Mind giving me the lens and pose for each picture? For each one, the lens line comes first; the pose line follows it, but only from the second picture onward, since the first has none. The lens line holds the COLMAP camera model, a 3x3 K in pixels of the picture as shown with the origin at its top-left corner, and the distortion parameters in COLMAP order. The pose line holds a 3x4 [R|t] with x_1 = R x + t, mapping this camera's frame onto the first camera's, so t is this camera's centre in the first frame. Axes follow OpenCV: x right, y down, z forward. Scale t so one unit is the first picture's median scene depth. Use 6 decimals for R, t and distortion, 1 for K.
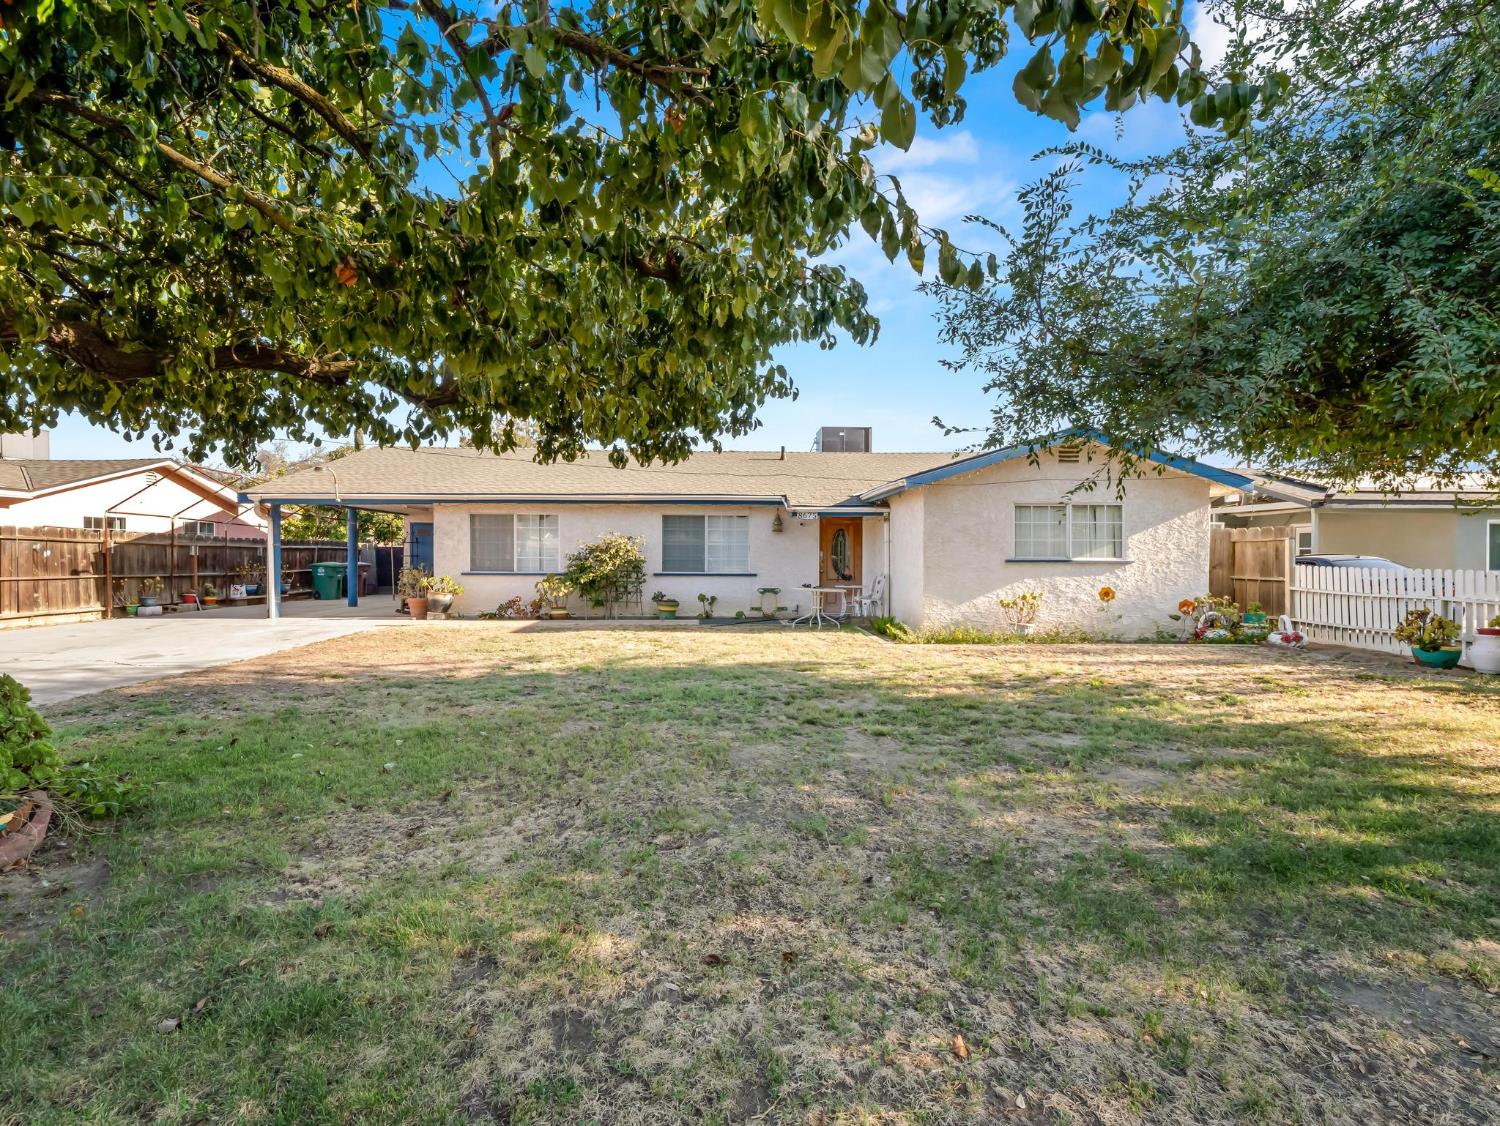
lens RADIAL K [[736.5, 0, 749.9], [0, 736.5, 567.2], [0, 0, 1]] dist [-0.005362, -0.000805]
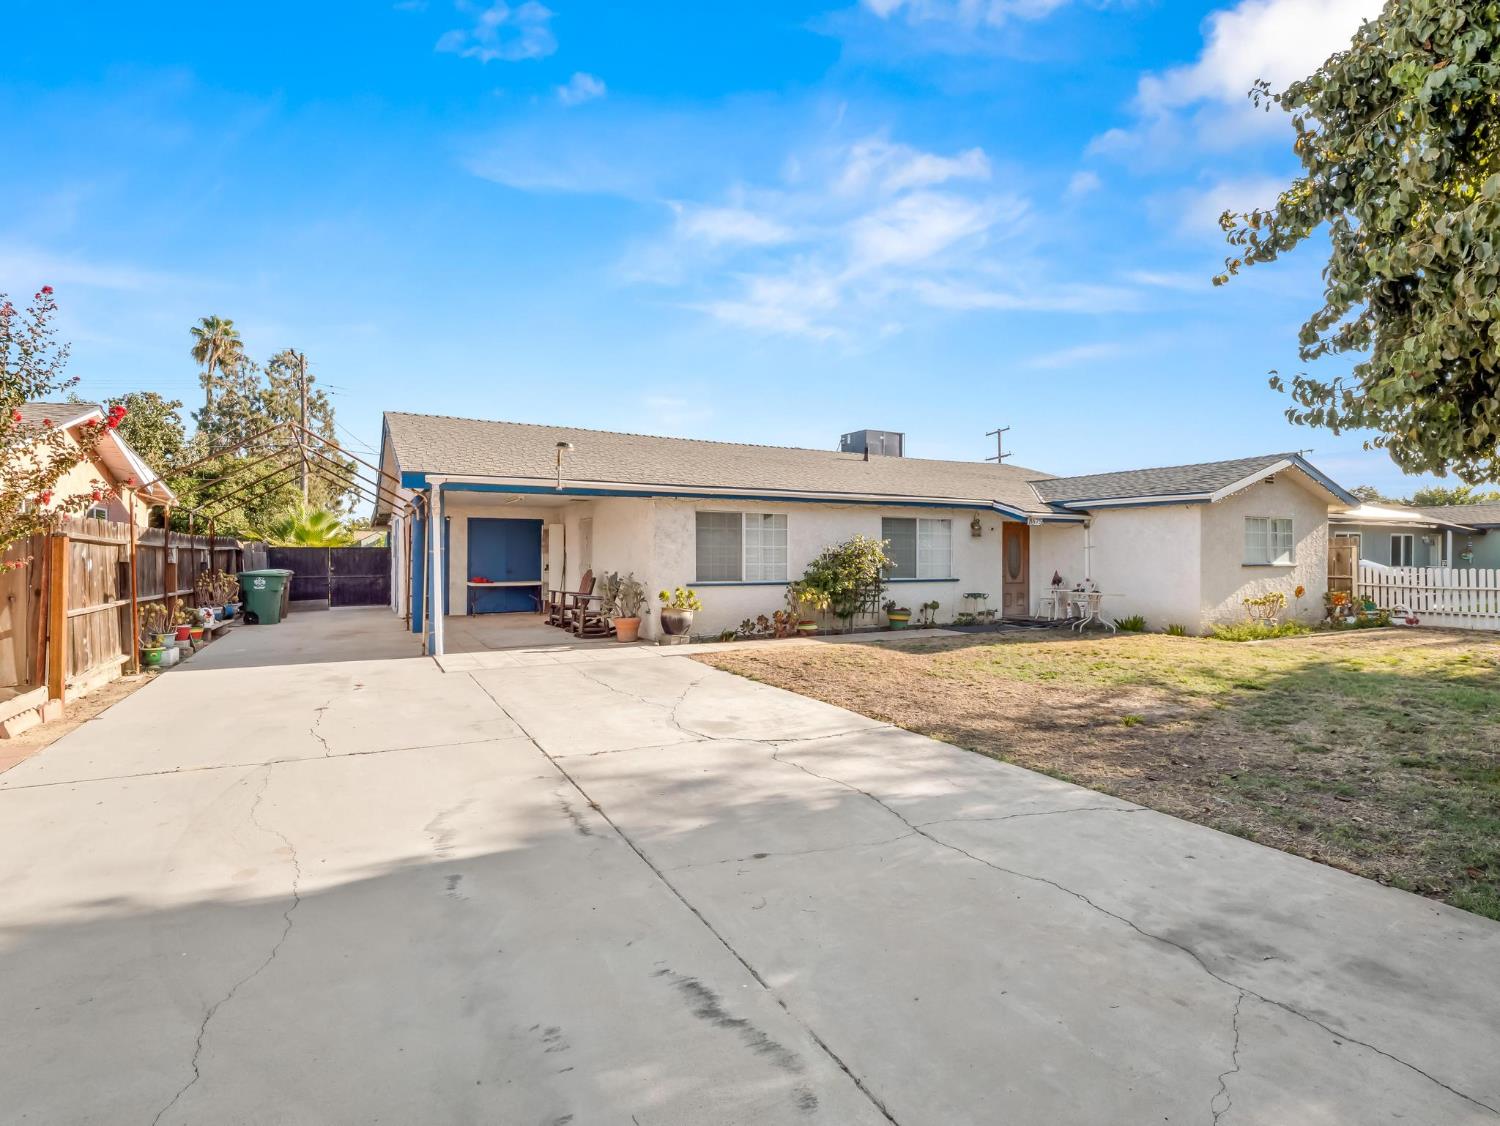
lens RADIAL K [[736.5, 0, 752.5], [0, 736.5, 562.1], [0, 0, 1]] dist [-0.005362, -0.000805]
pose [[0.884914, -0.006406, 0.465710, -0.701840], [0.006083, 0.999979, 0.002196, -0.017285], [-0.465714, 0.000890, 0.884935, 0.258727]]
